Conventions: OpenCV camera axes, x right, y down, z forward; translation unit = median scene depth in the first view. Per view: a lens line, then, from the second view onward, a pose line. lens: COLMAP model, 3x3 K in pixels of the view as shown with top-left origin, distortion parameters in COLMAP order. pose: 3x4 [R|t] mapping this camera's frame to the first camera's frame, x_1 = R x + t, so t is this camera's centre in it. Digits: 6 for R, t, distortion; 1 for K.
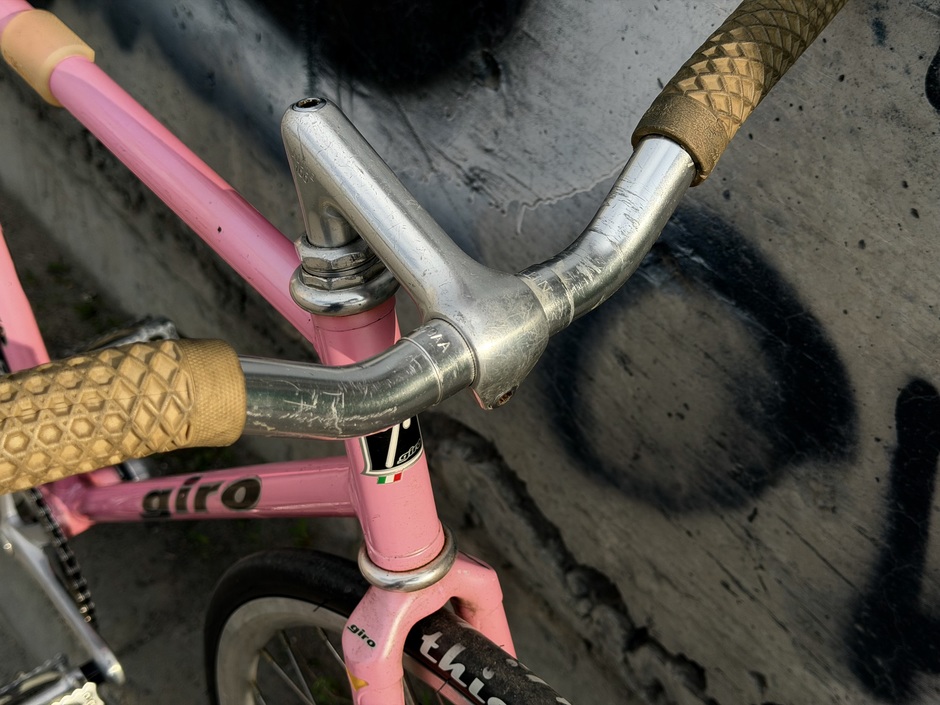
lens RADIAL K [[1328.4, 0, 470.0], [0, 1328.4, 352.5], [0, 0, 1]] dist [0.171334, -0.307003]
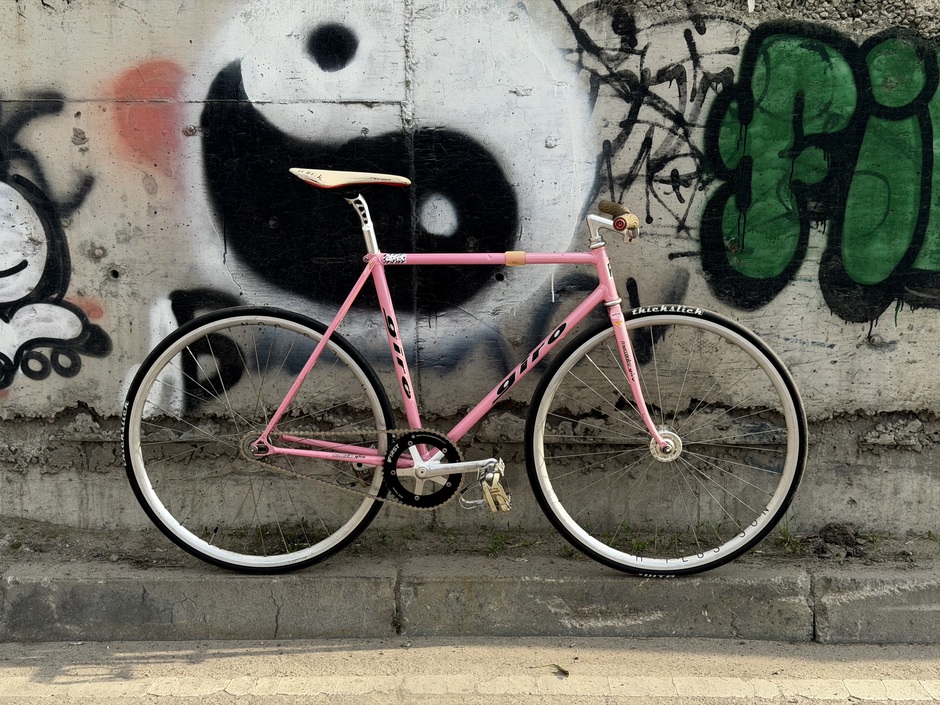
lens RADIAL K [[1328.4, 0, 470.0], [0, 1328.4, 352.5], [0, 0, 1]] dist [0.171334, -0.307003]
pose [[0.664975, -0.173537, 0.726425, -2.993685], [0.539775, 0.783892, -0.306848, 1.153763], [-0.516190, 0.596152, 0.614940, -1.312967]]
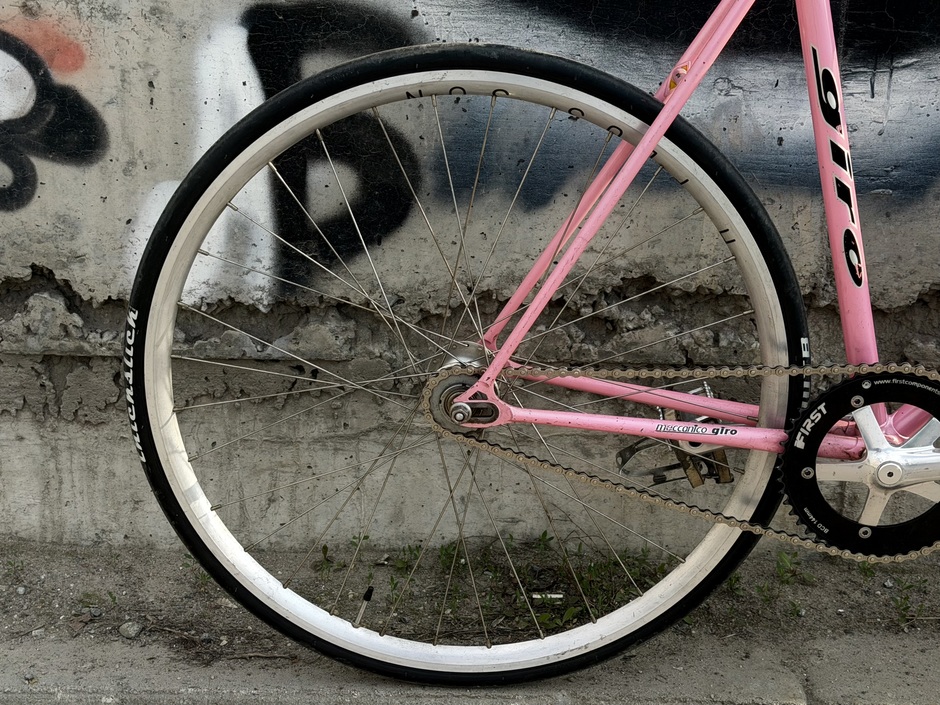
lens RADIAL K [[1594.6, 0, 432.6], [0, 1594.6, 352.4], [0, 0, 1]] dist [0.145215, -0.137335]
pose [[0.669023, -0.278126, 0.689241, -1.968779], [0.534687, 0.824235, -0.186403, 0.131307], [-0.516253, 0.493236, 0.700143, 0.223523]]
